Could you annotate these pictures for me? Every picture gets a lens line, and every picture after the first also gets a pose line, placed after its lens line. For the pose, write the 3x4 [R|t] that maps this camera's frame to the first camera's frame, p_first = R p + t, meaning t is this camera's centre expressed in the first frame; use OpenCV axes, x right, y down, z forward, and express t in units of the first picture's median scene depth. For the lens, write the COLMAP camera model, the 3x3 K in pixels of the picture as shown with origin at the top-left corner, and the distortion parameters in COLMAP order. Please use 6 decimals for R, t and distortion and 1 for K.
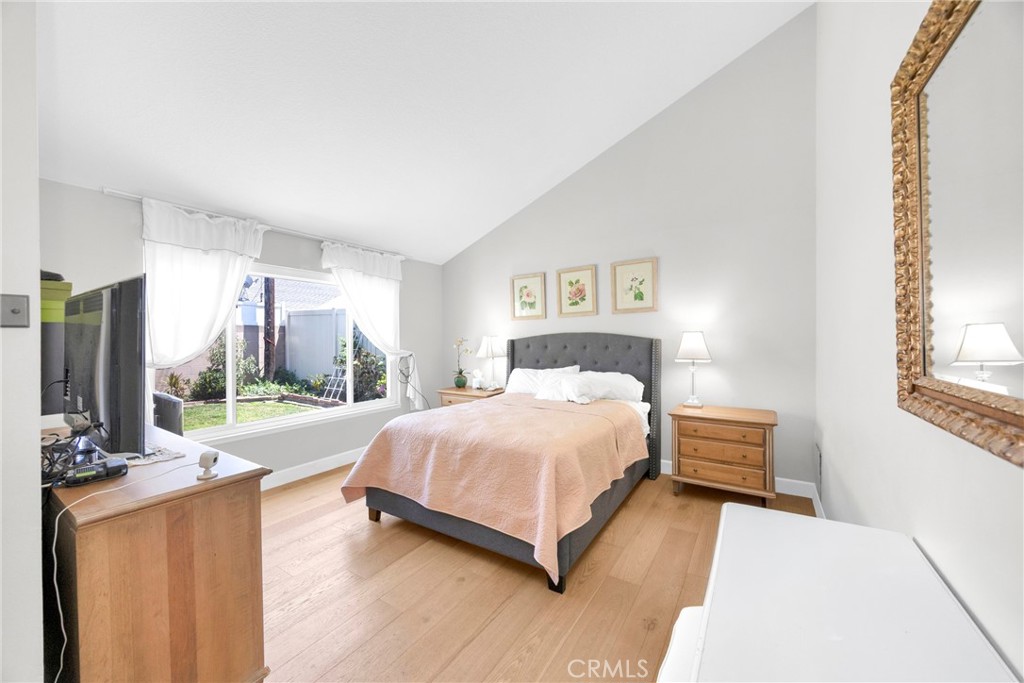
lens RADIAL K [[393.9, 0, 512.0], [0, 393.9, 341.5], [0, 0, 1]] dist [-0.000631, 0.000030]
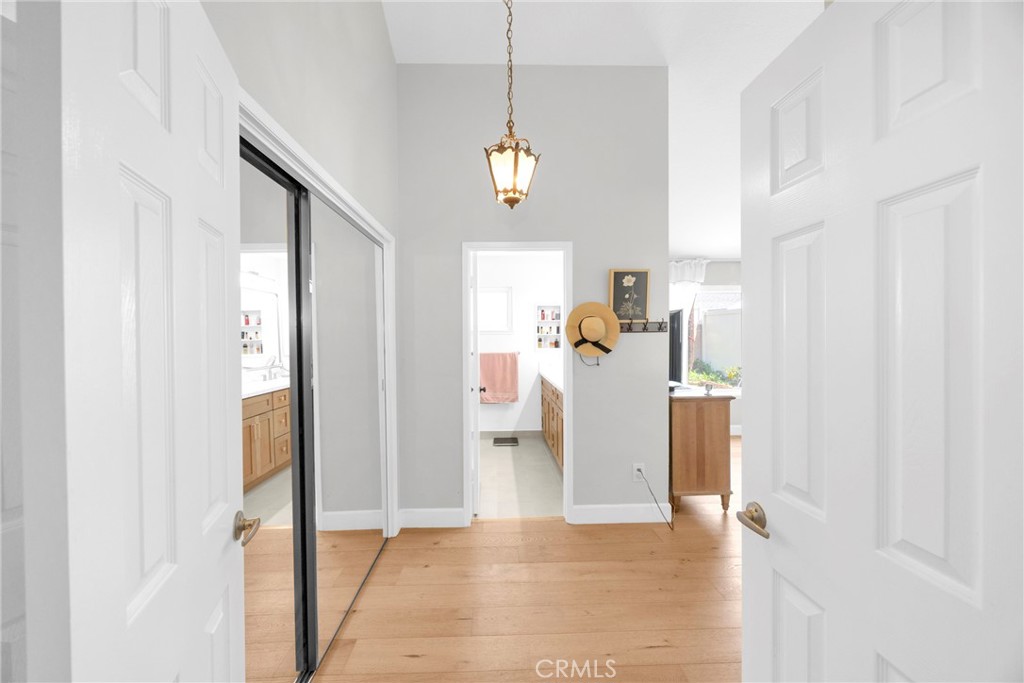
lens RADIAL K [[387.0, 0, 508.1], [0, 387.0, 339.4], [0, 0, 1]] dist [-0.002698, 0.000126]
pose [[0.569051, 0.004697, -0.822288, 0.057407], [-0.001807, 0.999988, 0.004461, 0.001721], [0.822300, -0.001052, 0.569053, -0.170079]]
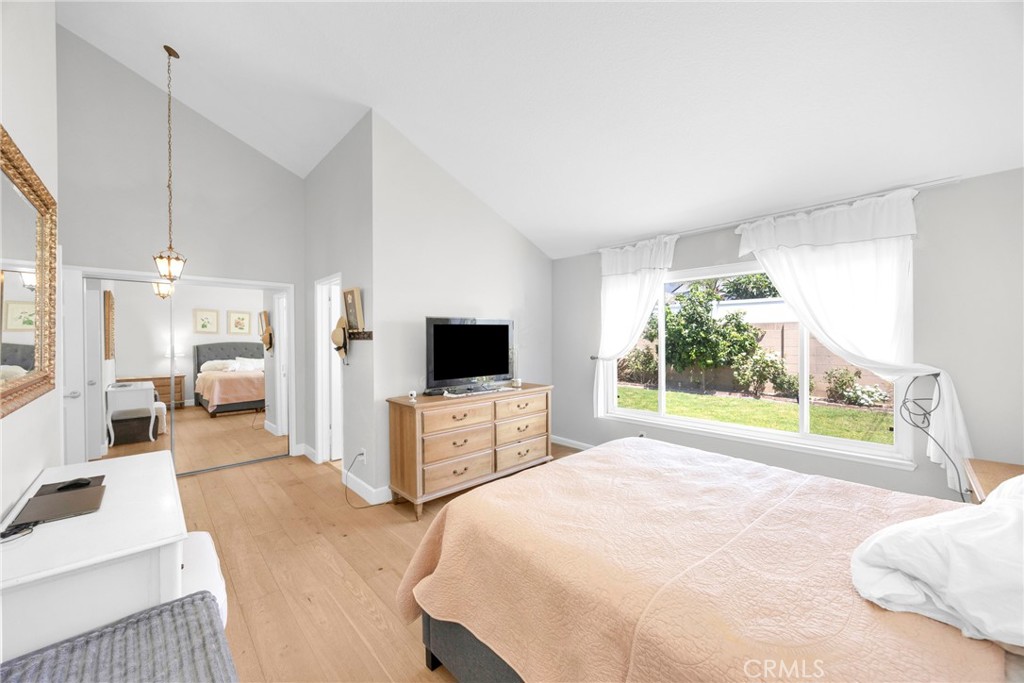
lens RADIAL K [[387.0, 0, 508.1], [0, 387.0, 339.4], [0, 0, 1]] dist [-0.002698, 0.000126]
pose [[-0.246315, 0.012501, -0.969109, 0.184262], [-0.000163, 0.999916, 0.012939, -0.008371], [0.969190, 0.003345, -0.246292, 0.293925]]
